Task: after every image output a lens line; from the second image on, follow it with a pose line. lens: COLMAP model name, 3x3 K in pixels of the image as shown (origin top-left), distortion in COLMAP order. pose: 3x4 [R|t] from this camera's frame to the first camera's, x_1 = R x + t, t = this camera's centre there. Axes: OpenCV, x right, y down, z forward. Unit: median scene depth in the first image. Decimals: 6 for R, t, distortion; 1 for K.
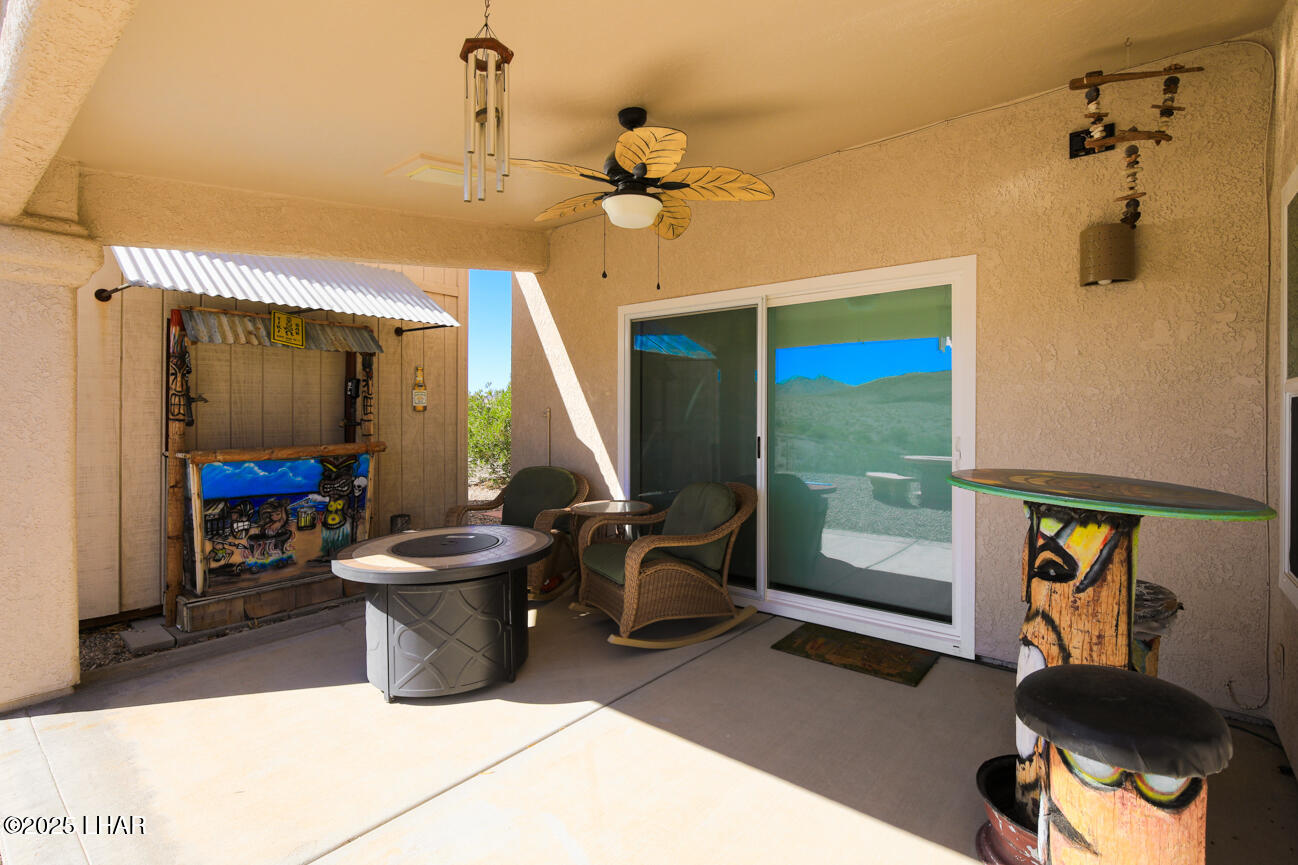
lens RADIAL K [[602.2, 0, 649.0], [0, 602.2, 432.5], [0, 0, 1]] dist [0.000478, 0.000013]
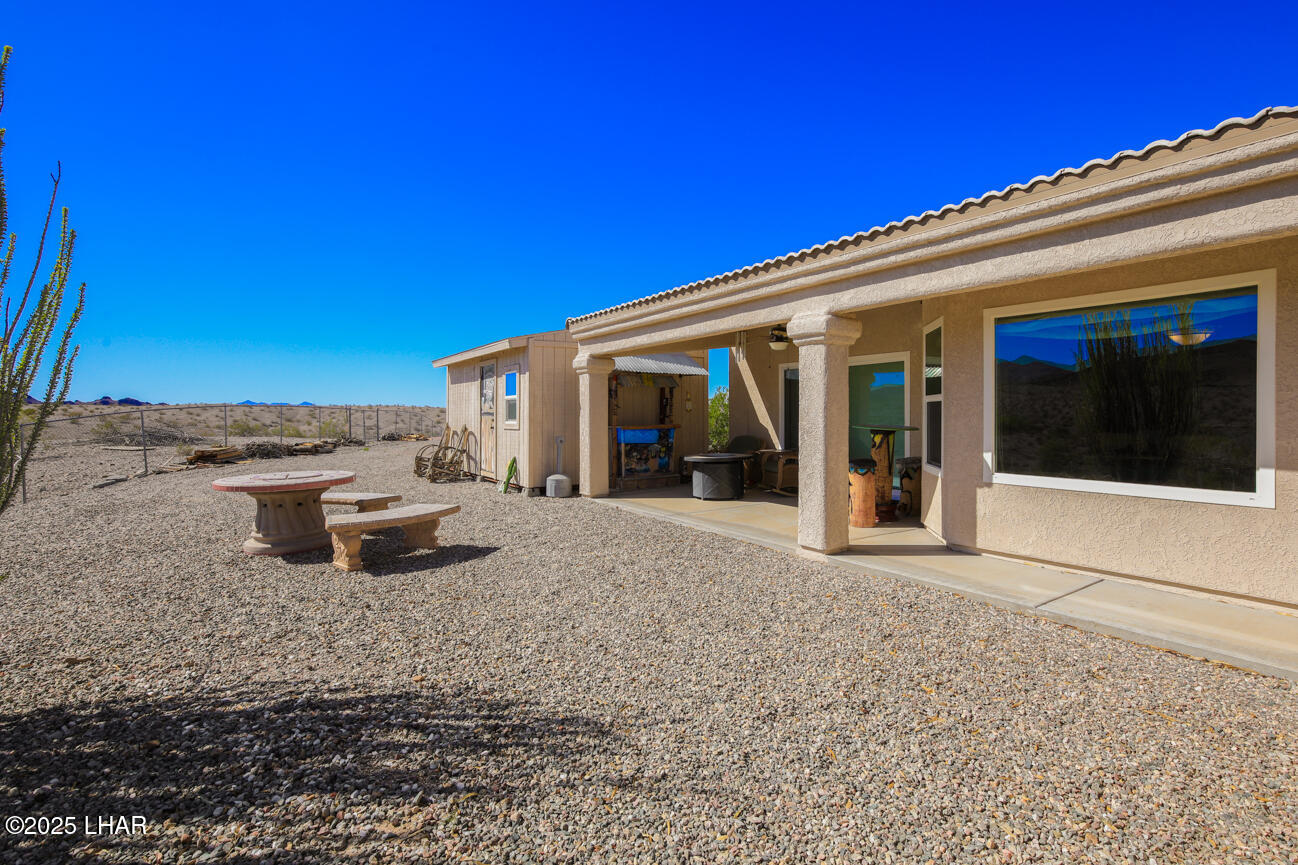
lens RADIAL K [[602.2, 0, 649.0], [0, 602.2, 432.5], [0, 0, 1]] dist [0.000478, 0.000013]
pose [[0.955358, 0.001137, -0.295449, 0.177343], [-0.002294, 0.999991, -0.003570, 0.066386], [0.295442, 0.004088, 0.955352, -1.542915]]
